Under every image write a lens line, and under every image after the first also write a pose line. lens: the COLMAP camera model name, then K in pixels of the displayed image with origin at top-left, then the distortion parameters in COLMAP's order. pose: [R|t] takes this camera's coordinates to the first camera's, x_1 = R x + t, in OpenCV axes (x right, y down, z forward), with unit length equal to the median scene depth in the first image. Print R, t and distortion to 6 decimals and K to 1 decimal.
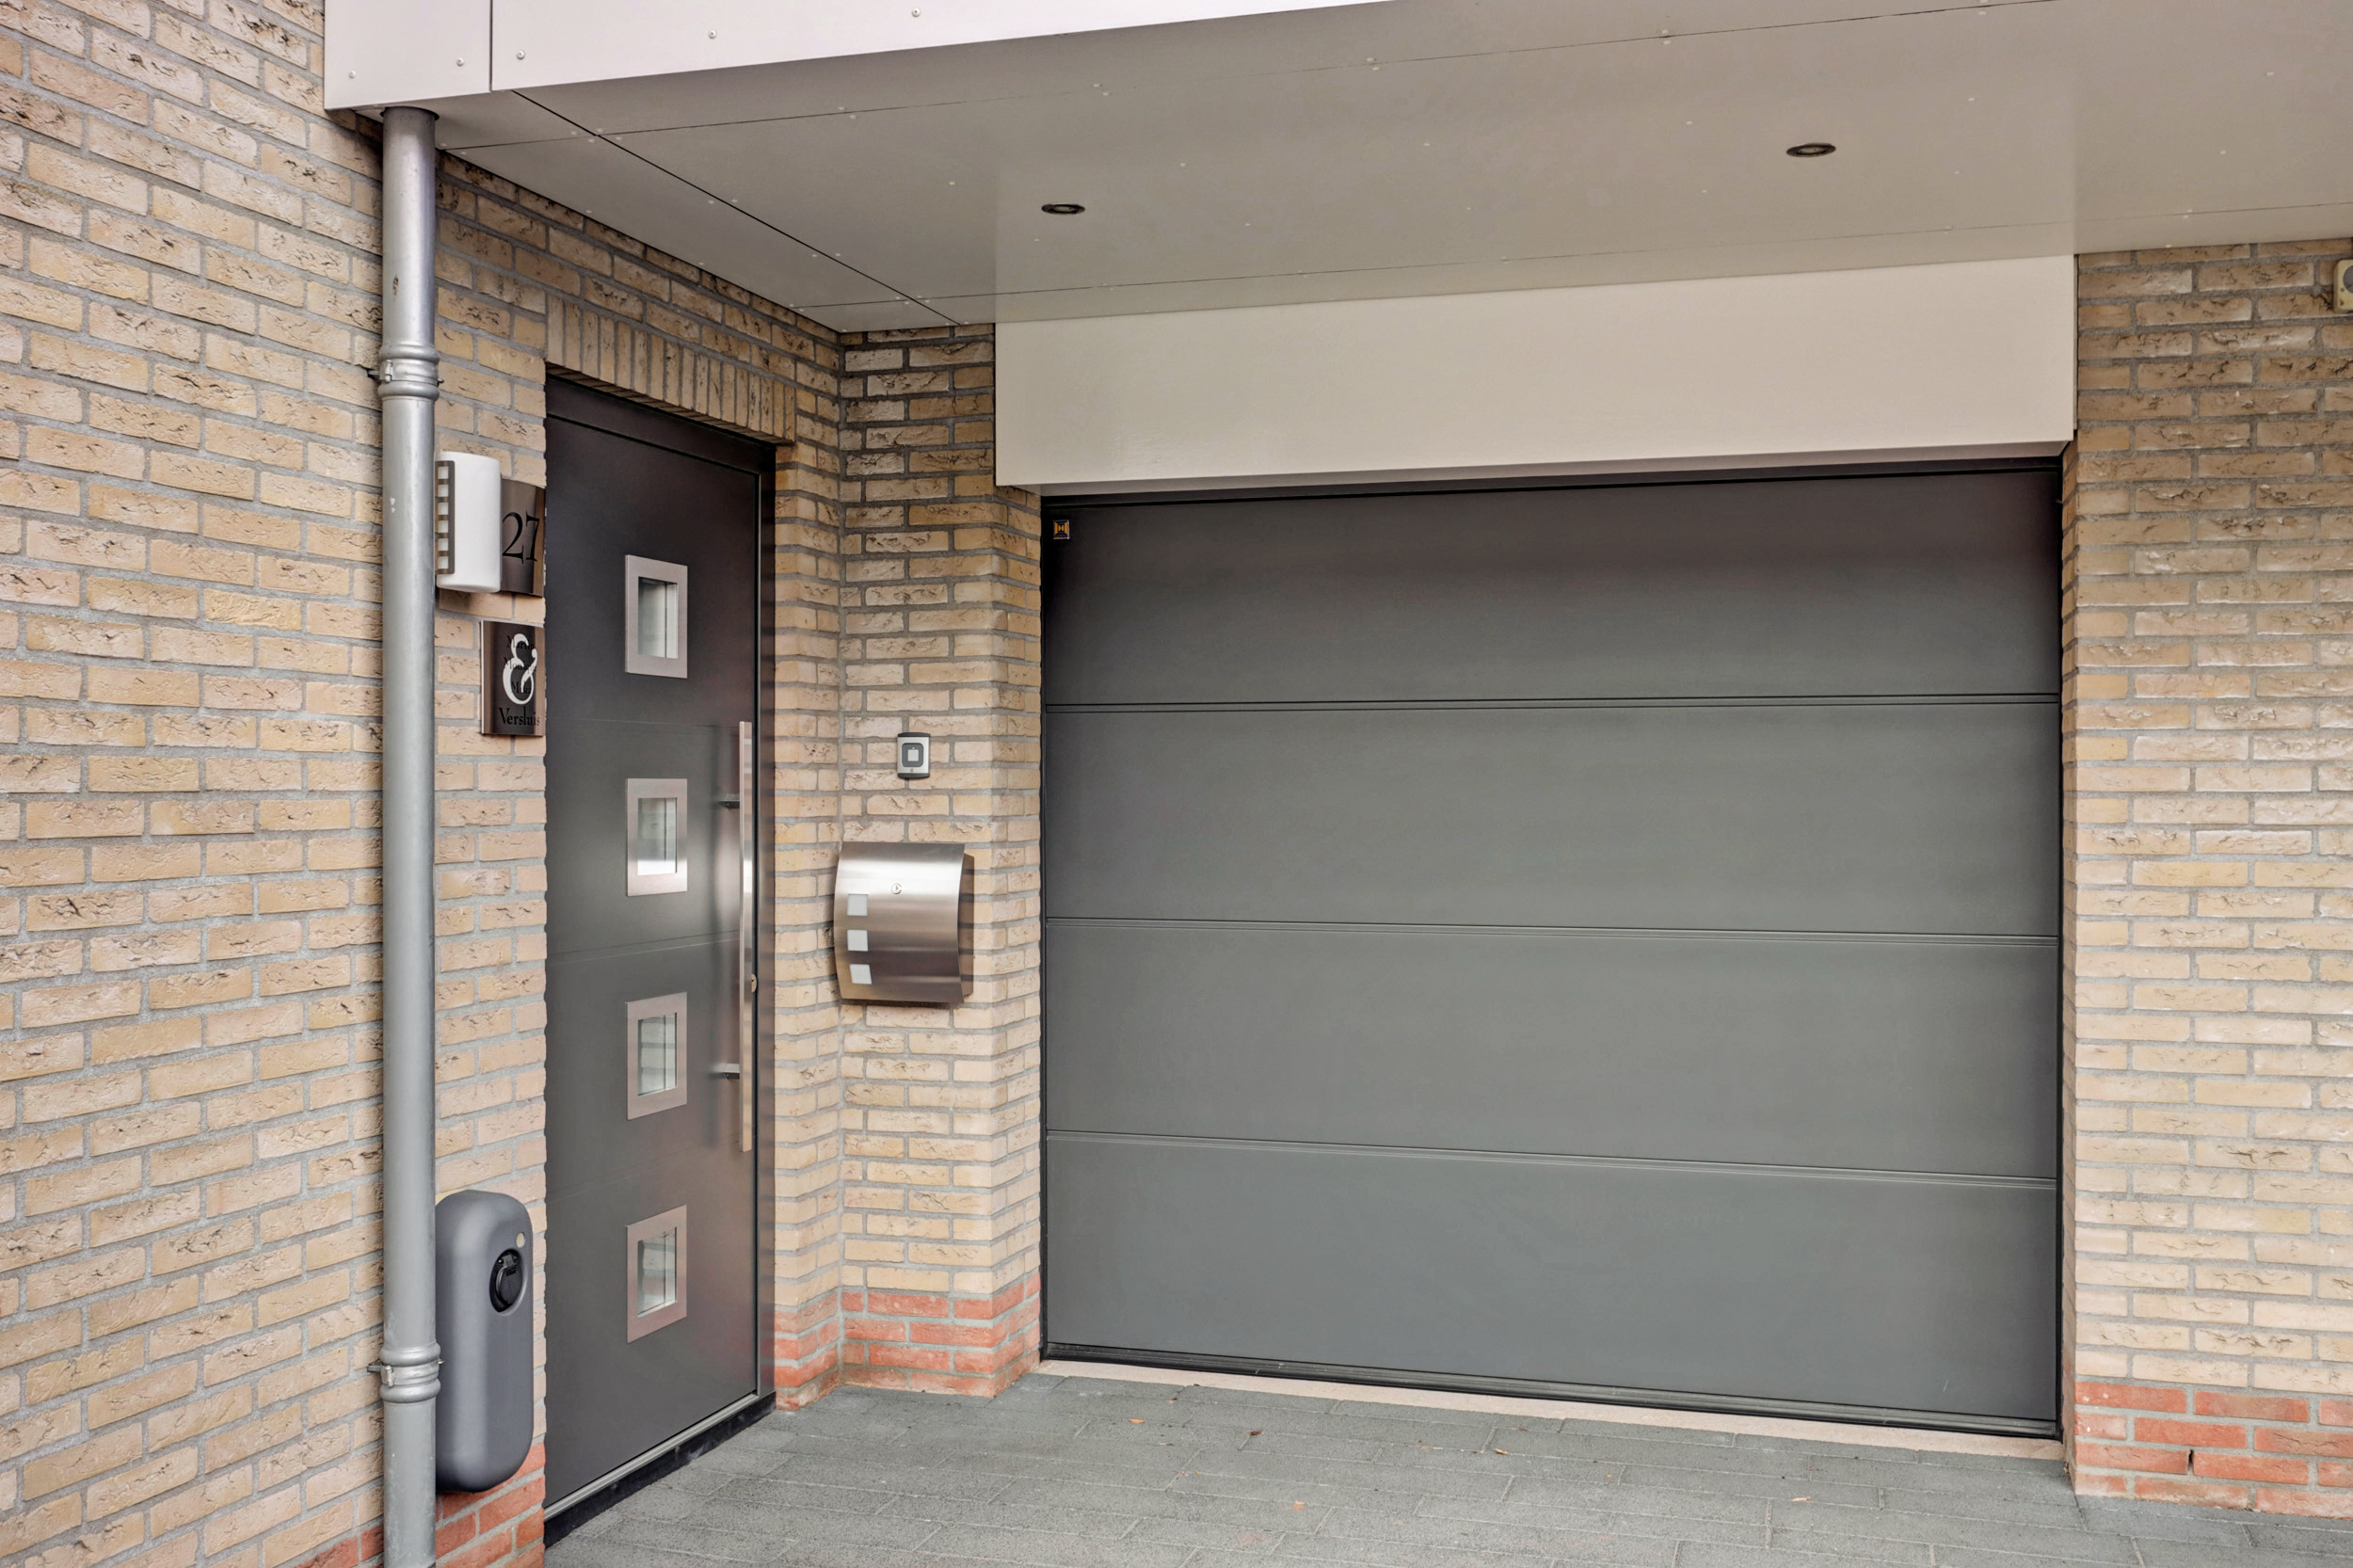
lens RADIAL K [[2204.5, 0, 1176.5], [0, 2204.5, 784.0], [0, 0, 1]] dist [0.003761, 0.001695]
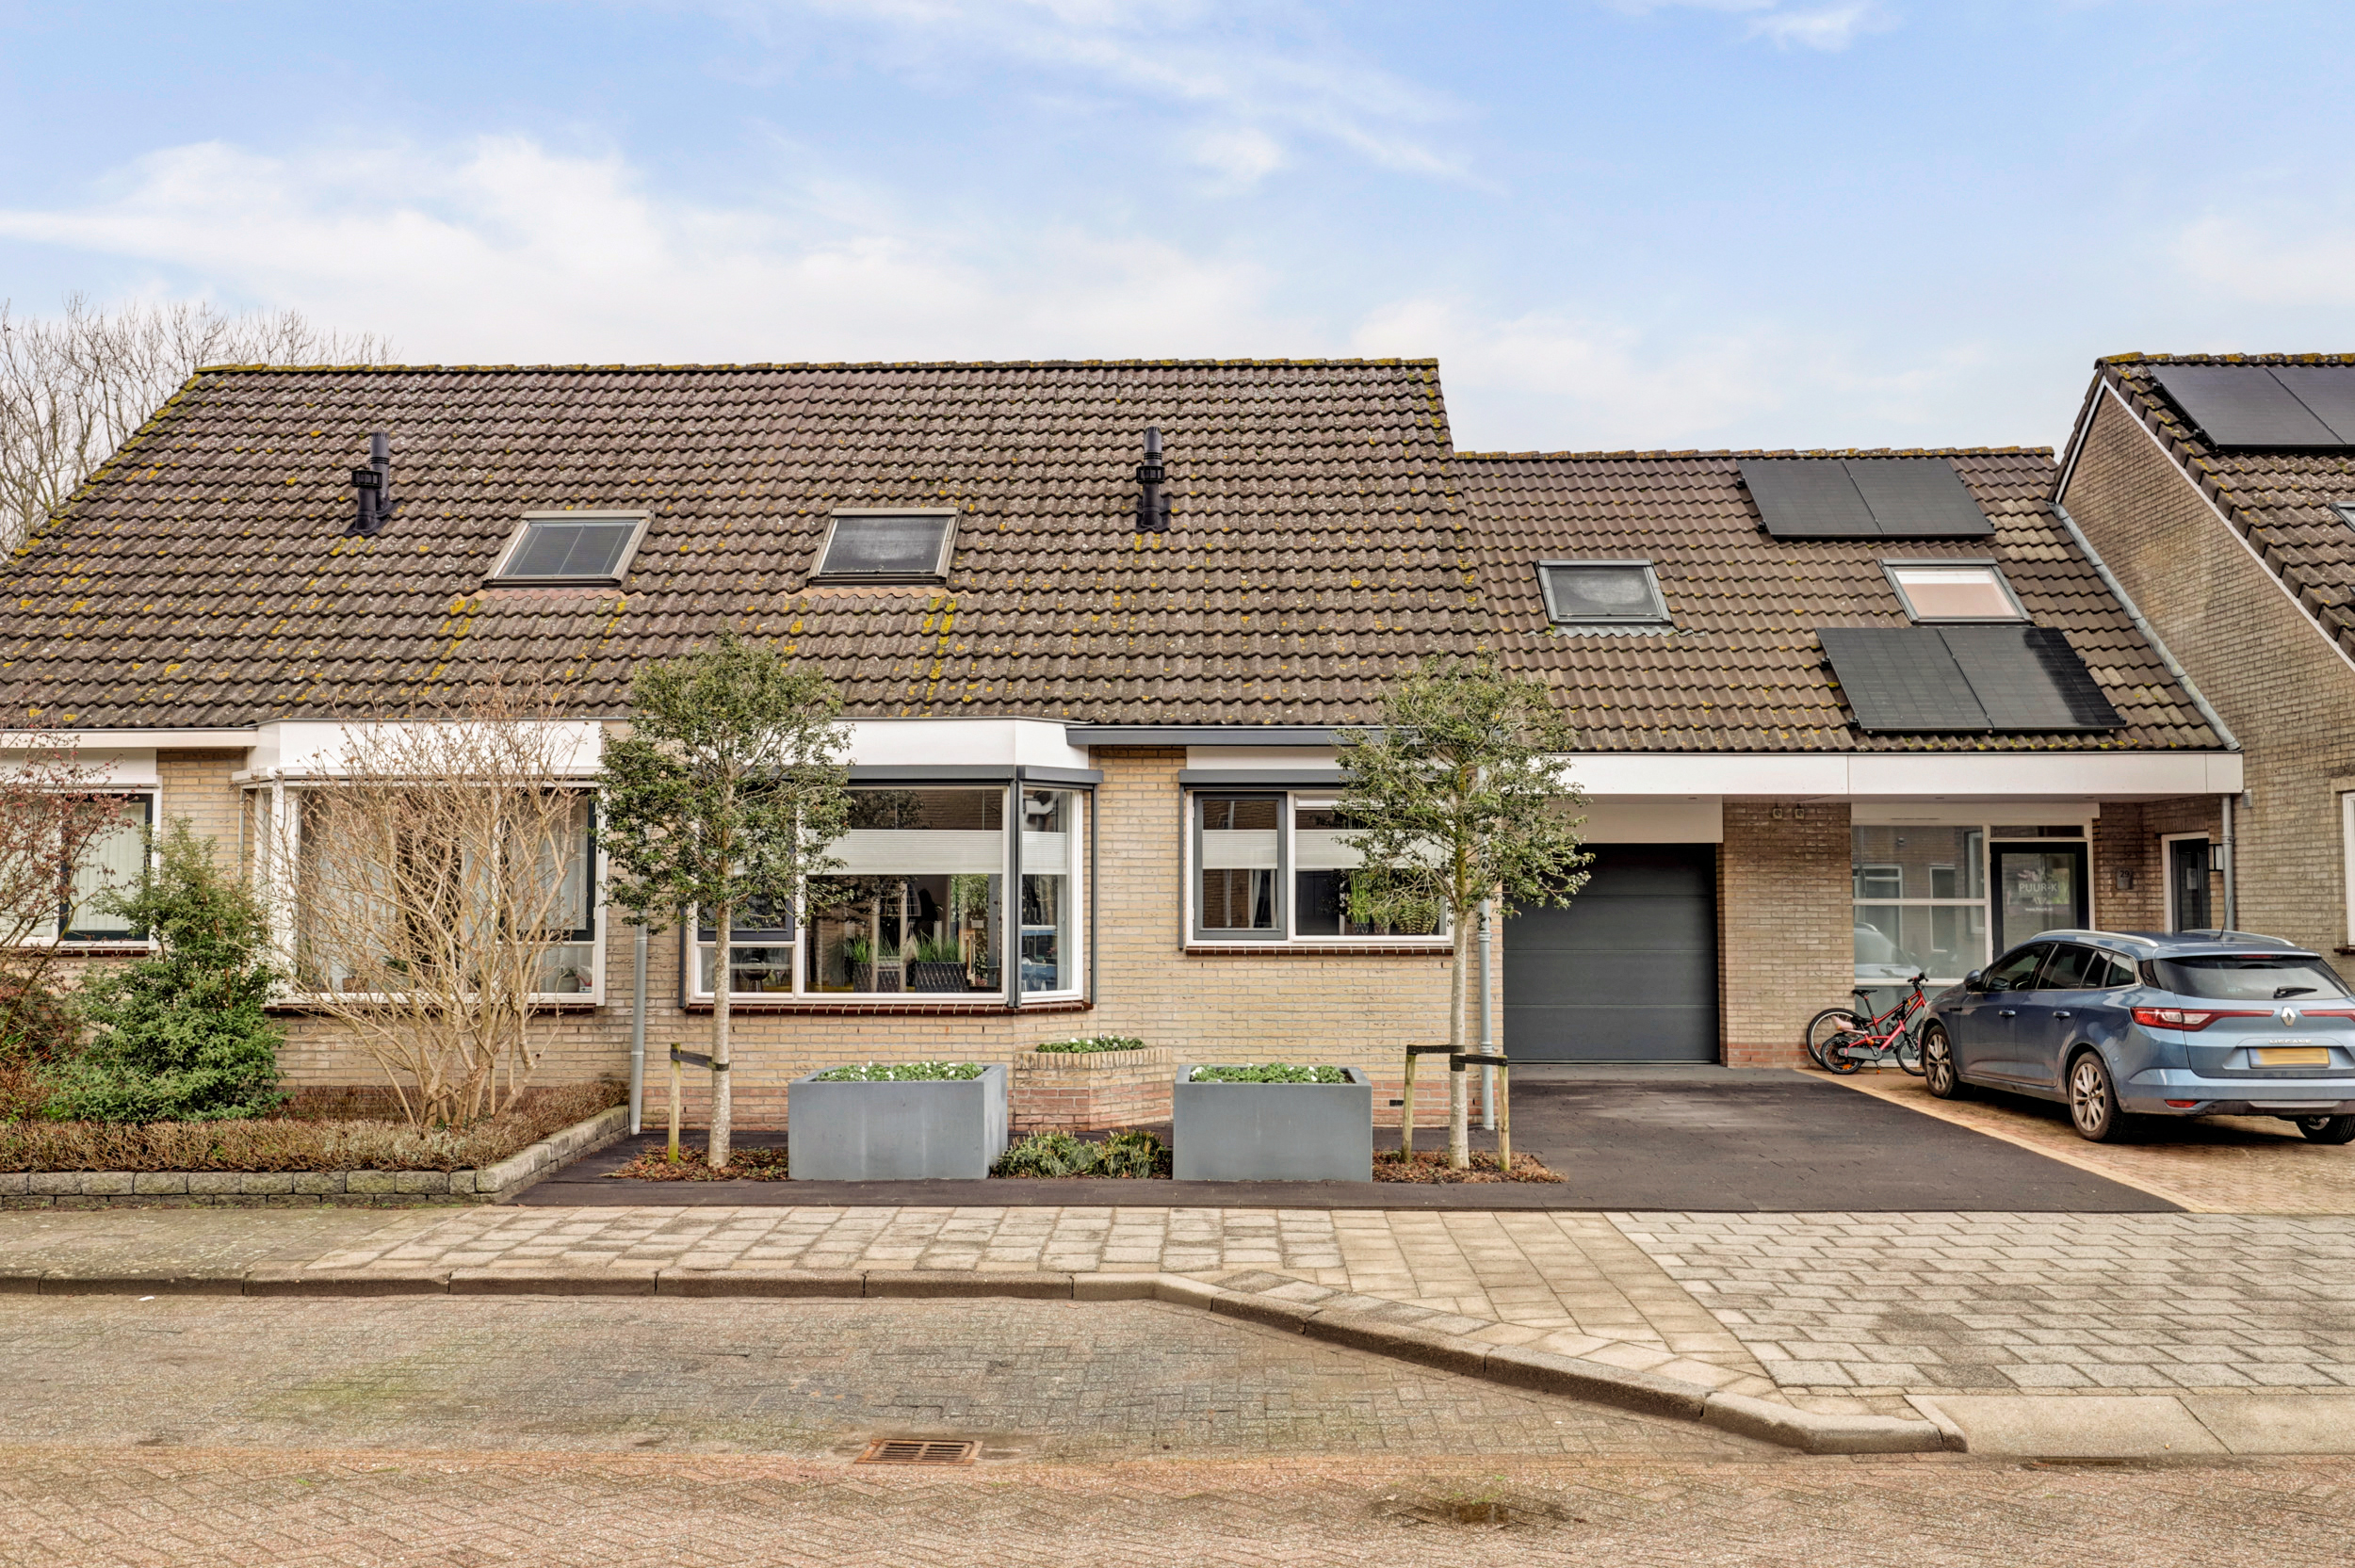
lens RADIAL K [[1971.8, 0, 1177.5], [0, 1971.8, 784.0], [0, 0, 1]] dist [0.003882, 0.000477]
pose [[0.967480, 0.015846, 0.252451, -1.558831], [0.000416, 0.997935, -0.064231, -0.009799], [-0.252948, 0.062247, 0.965475, -2.425748]]
